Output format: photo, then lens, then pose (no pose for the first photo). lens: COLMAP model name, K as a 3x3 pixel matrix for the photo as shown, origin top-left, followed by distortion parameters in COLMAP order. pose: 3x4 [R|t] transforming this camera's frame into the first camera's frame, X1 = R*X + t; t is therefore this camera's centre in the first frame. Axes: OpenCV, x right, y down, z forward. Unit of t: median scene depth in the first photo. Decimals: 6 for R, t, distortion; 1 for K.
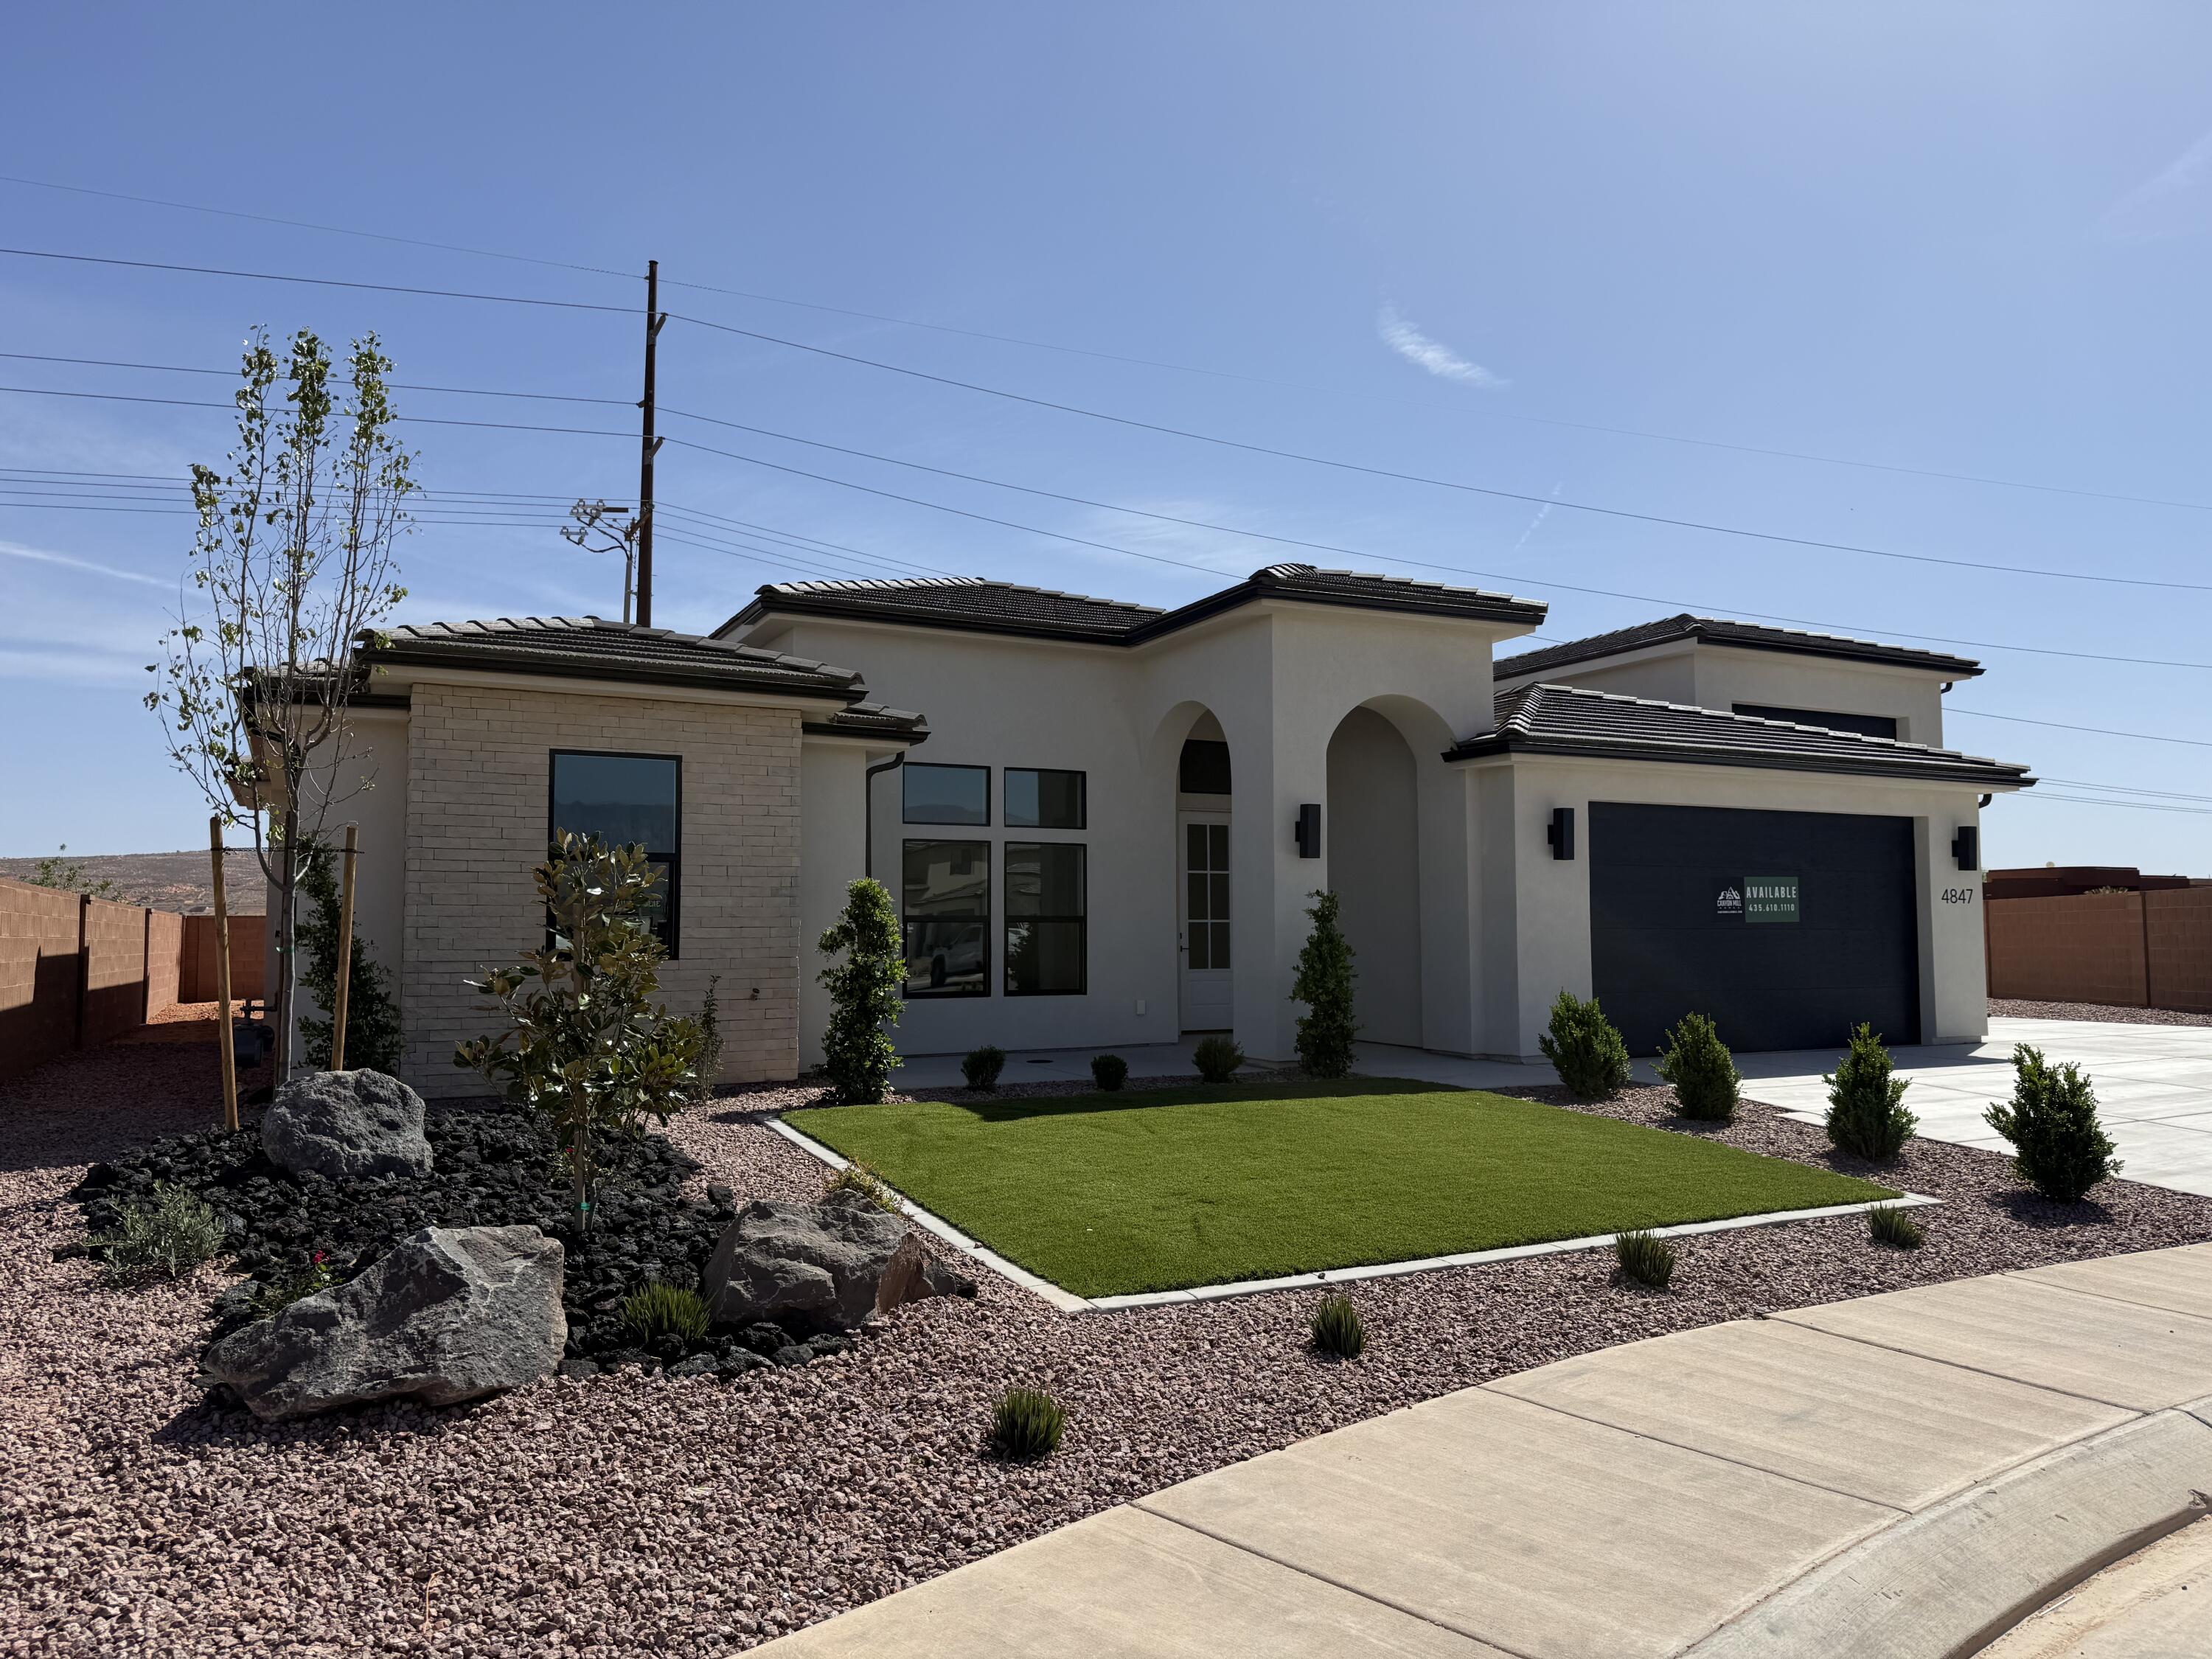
lens RADIAL K [[1549.5, 0, 1106.0], [0, 1549.5, 829.5], [0, 0, 1]] dist [-0.001240, -0.000447]
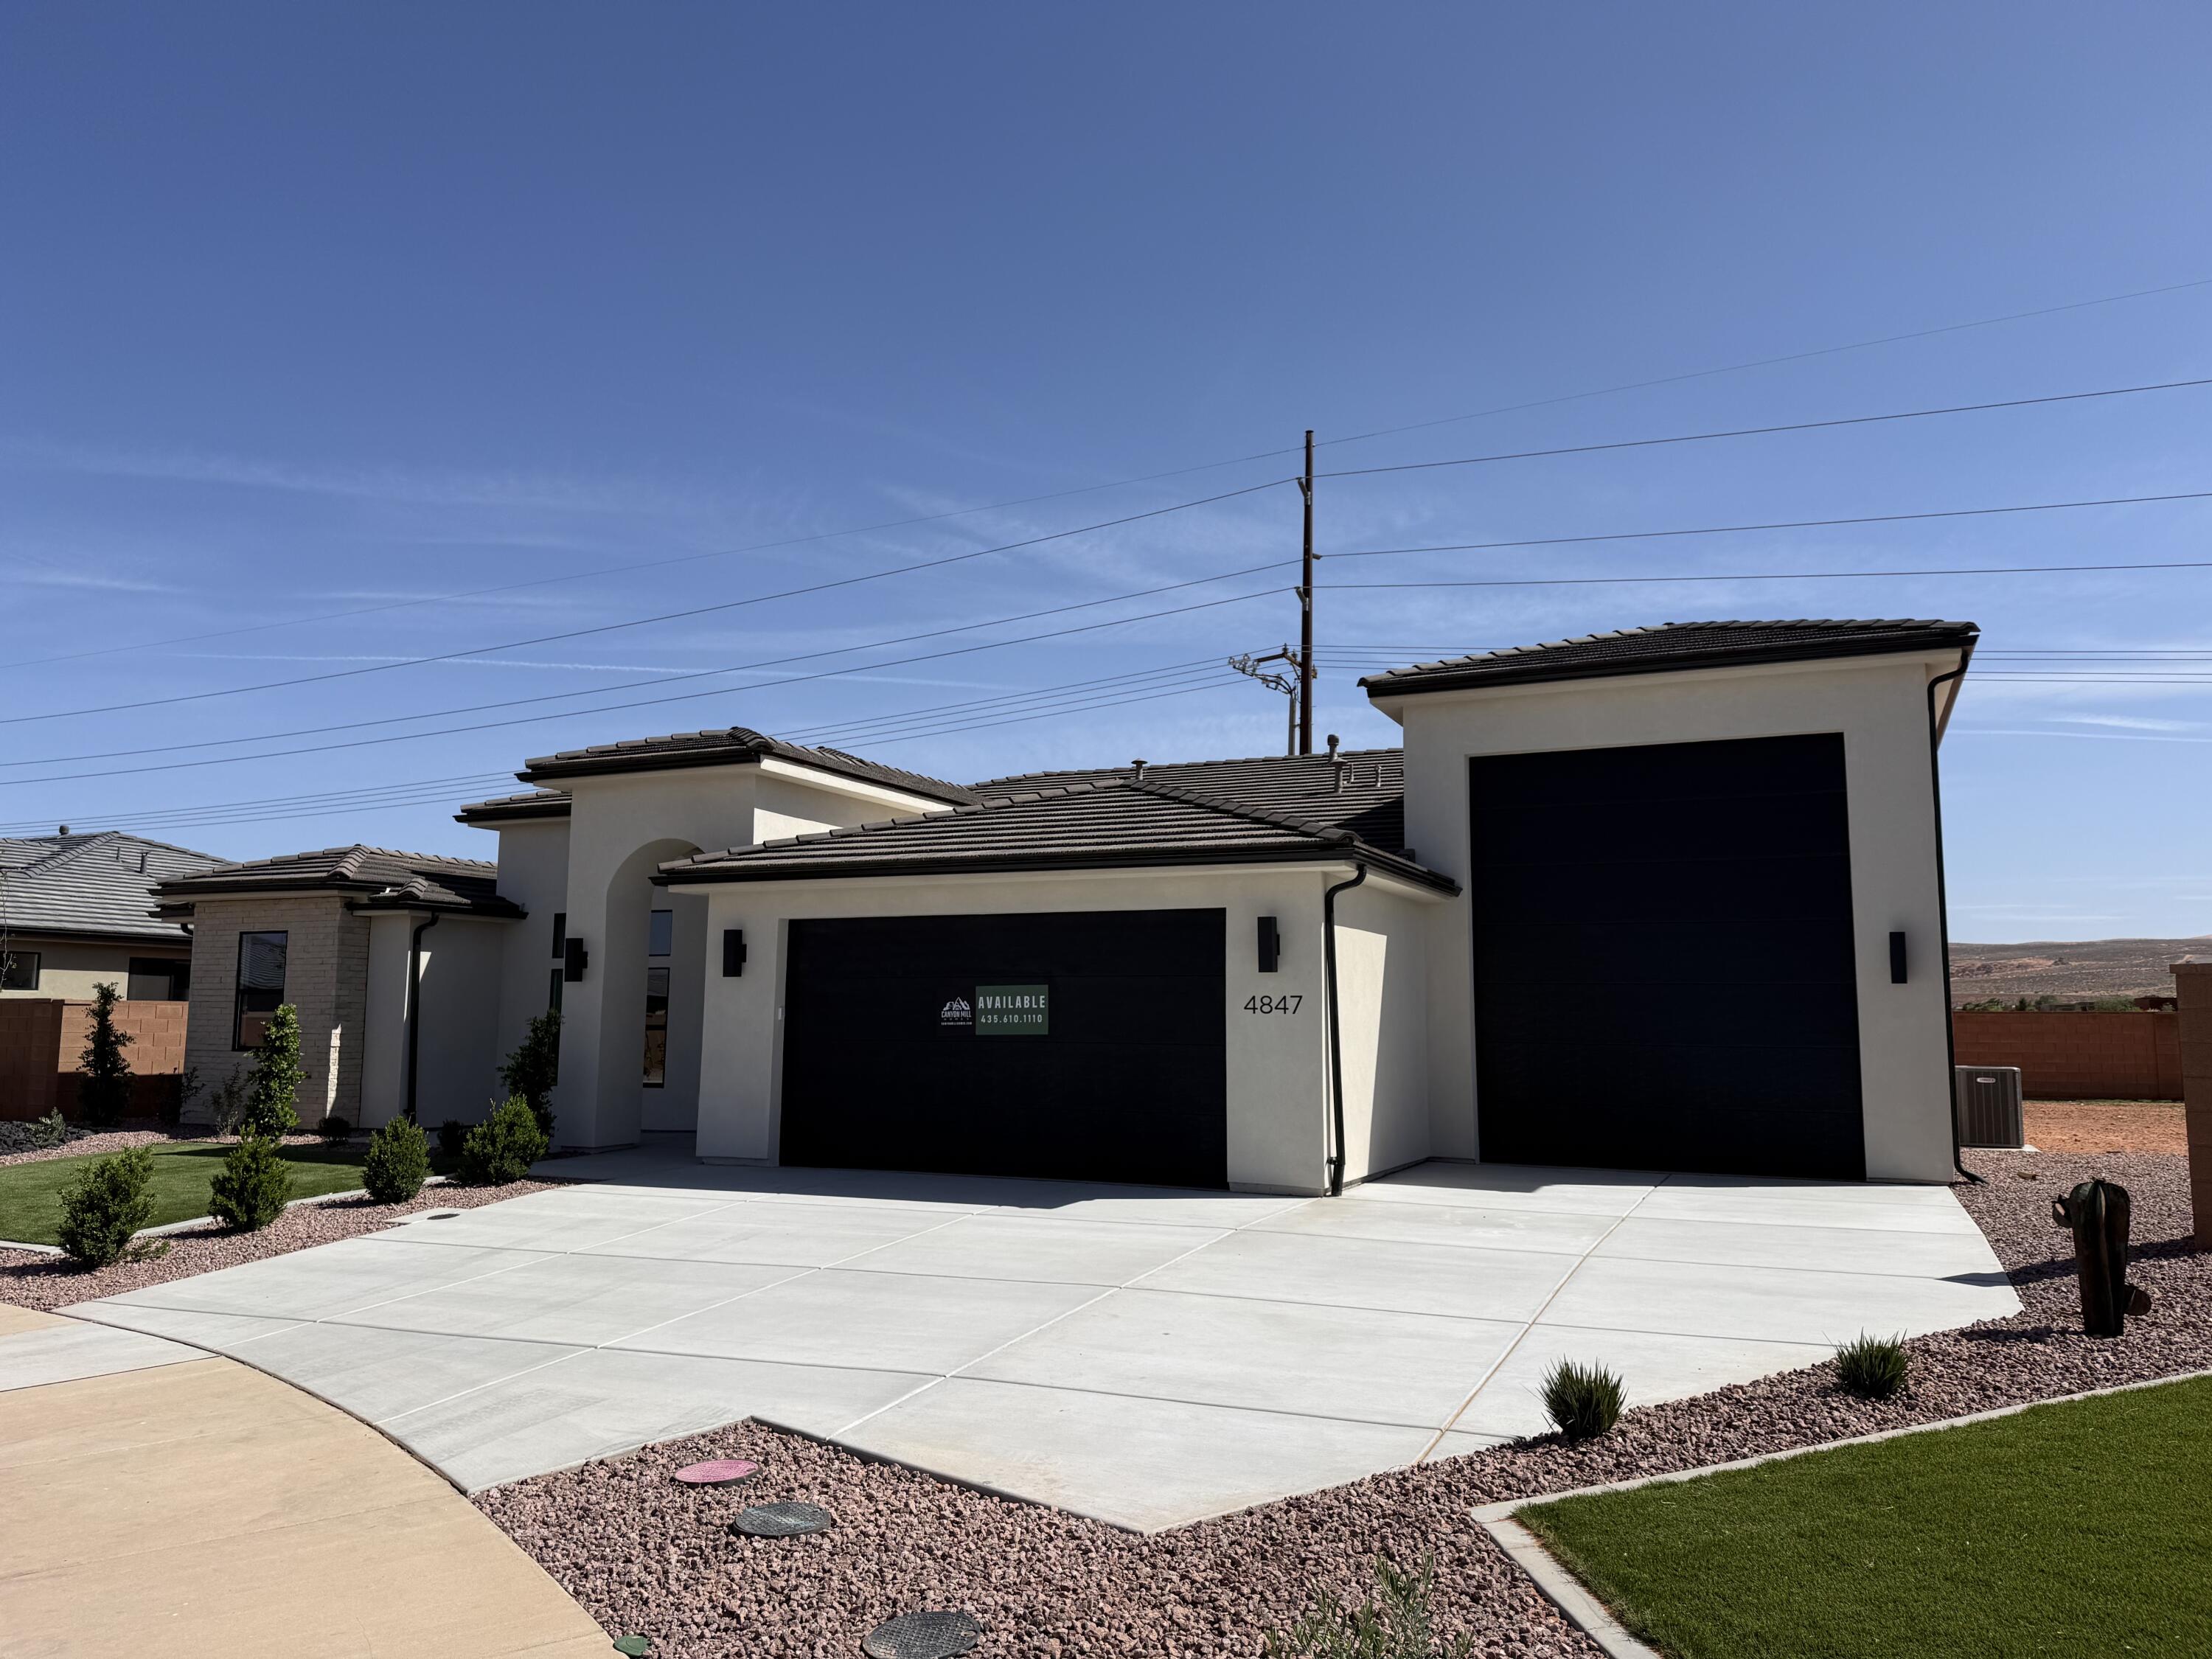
lens RADIAL K [[1549.5, 0, 1106.0], [0, 1549.5, 829.5], [0, 0, 1]] dist [-0.001240, -0.000447]
pose [[0.612672, -0.090005, -0.785196, 1.199504], [0.045361, 0.995861, -0.078758, 0.013392], [0.789035, 0.012635, 0.614219, 0.477114]]
